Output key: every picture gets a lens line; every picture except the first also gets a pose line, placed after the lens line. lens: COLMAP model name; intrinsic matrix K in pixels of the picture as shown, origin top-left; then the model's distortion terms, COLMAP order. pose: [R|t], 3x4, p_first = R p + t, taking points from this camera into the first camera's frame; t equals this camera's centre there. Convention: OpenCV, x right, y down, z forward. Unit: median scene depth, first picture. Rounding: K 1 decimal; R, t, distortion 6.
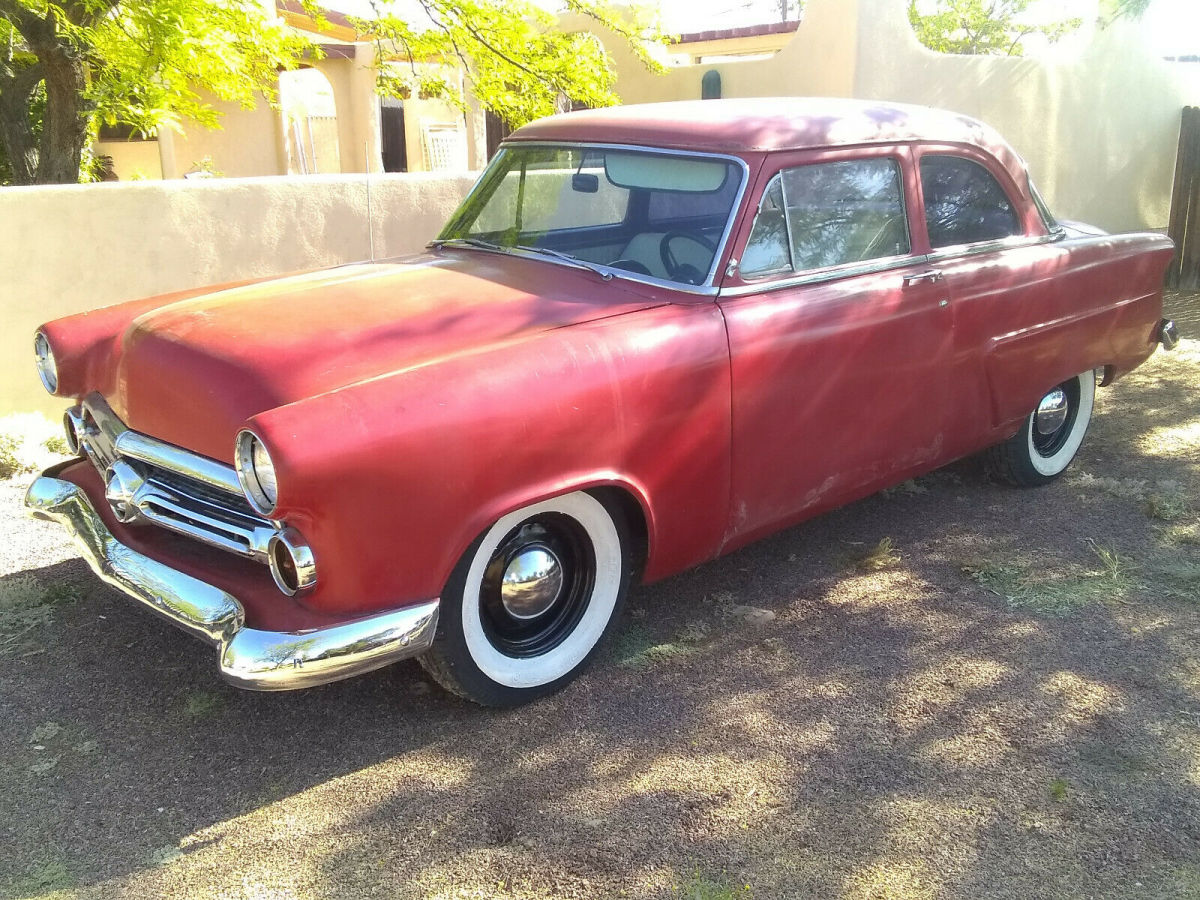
lens RADIAL K [[1128.8, 0, 600.0], [0, 1128.8, 450.0], [0, 0, 1]] dist [0.106499, -0.240668]
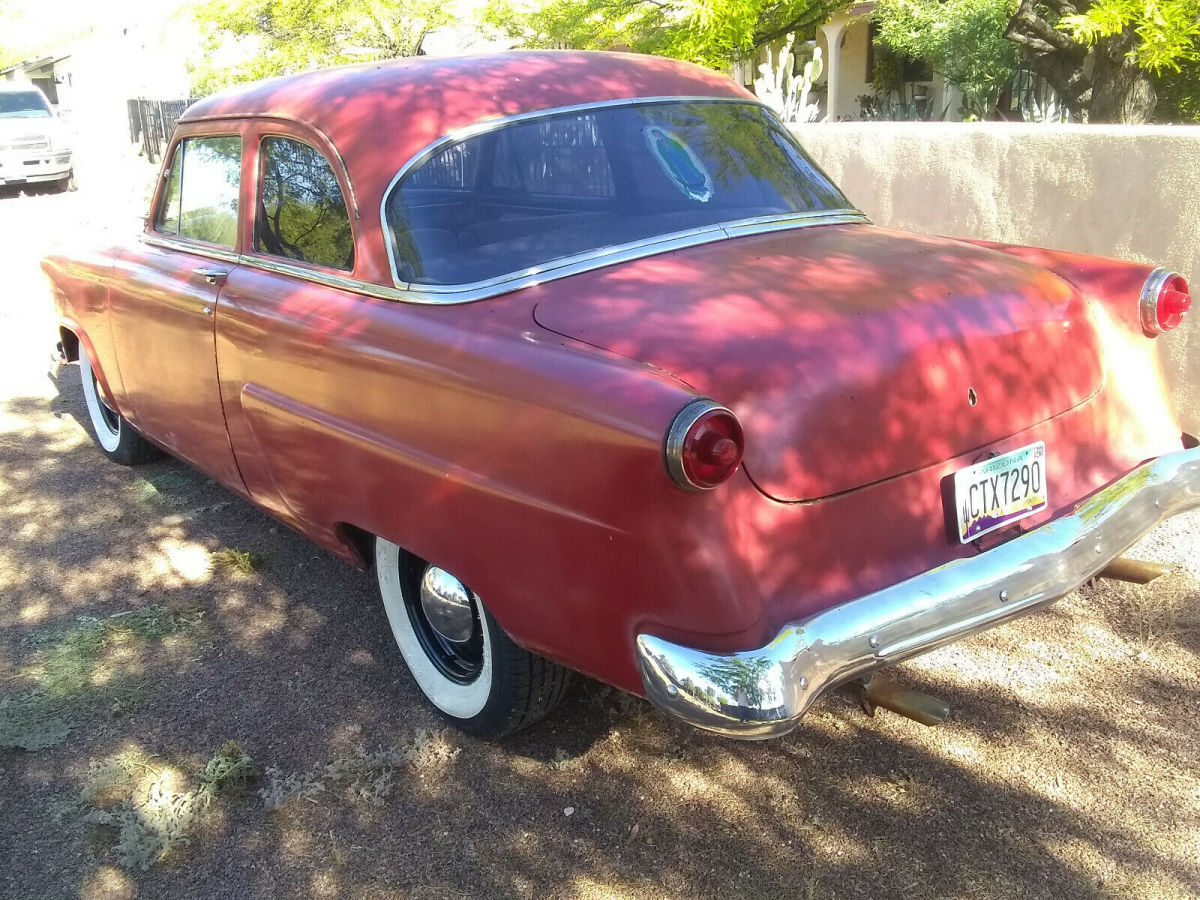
lens RADIAL K [[1128.8, 0, 600.0], [0, 1128.8, 450.0], [0, 0, 1]] dist [0.106499, -0.240668]
pose [[-0.080115, 0.315459, -0.945551, 1.277826], [-0.233973, 0.916146, 0.325472, -0.433926], [0.968937, 0.247309, 0.000412, 1.494716]]
